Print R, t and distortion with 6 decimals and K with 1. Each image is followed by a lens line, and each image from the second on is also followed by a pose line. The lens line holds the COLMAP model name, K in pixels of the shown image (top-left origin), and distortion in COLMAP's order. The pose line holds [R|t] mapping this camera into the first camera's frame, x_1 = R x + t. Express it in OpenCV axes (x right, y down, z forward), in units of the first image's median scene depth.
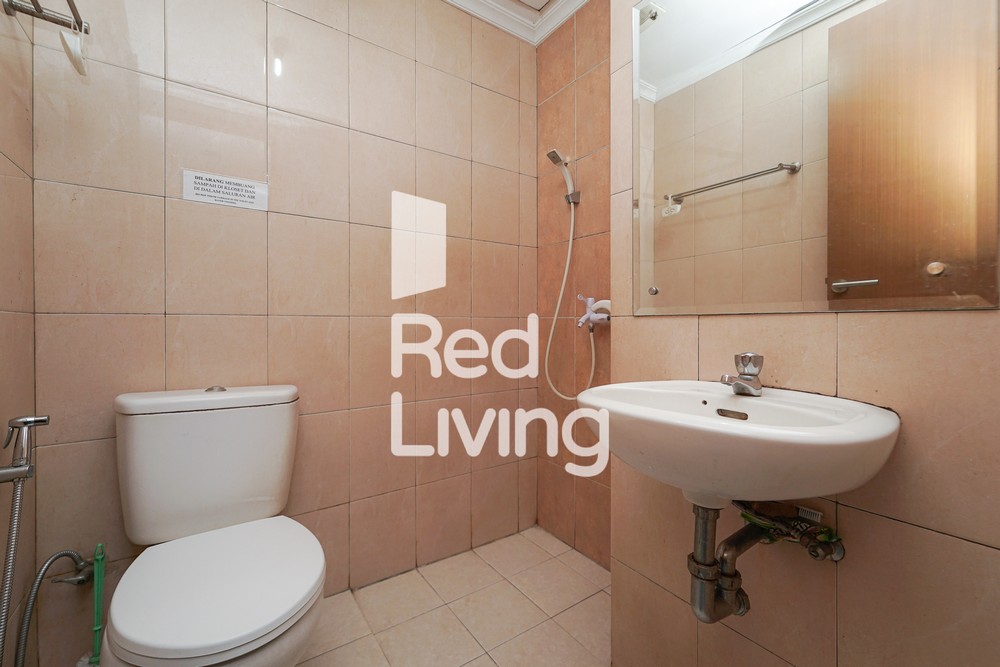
lens RADIAL K [[421.1, 0, 504.7], [0, 421.1, 322.8], [0, 0, 1]] dist [0.000210, -0.000337]
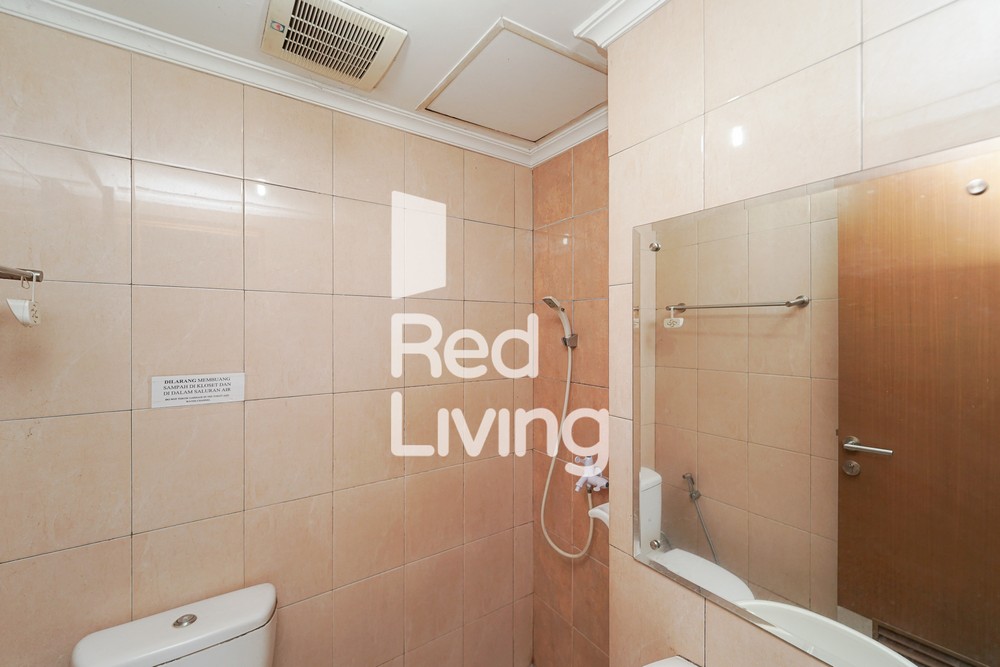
lens RADIAL K [[421.5, 0, 503.4], [0, 421.5, 328.5], [0, 0, 1]] dist [-0.000044, 0.000262]
pose [[0.999989, 0.000276, -0.004612, 0.015532], [-0.000287, 0.999997, -0.002388, -0.323996], [0.004611, 0.002390, 0.999987, 0.045852]]
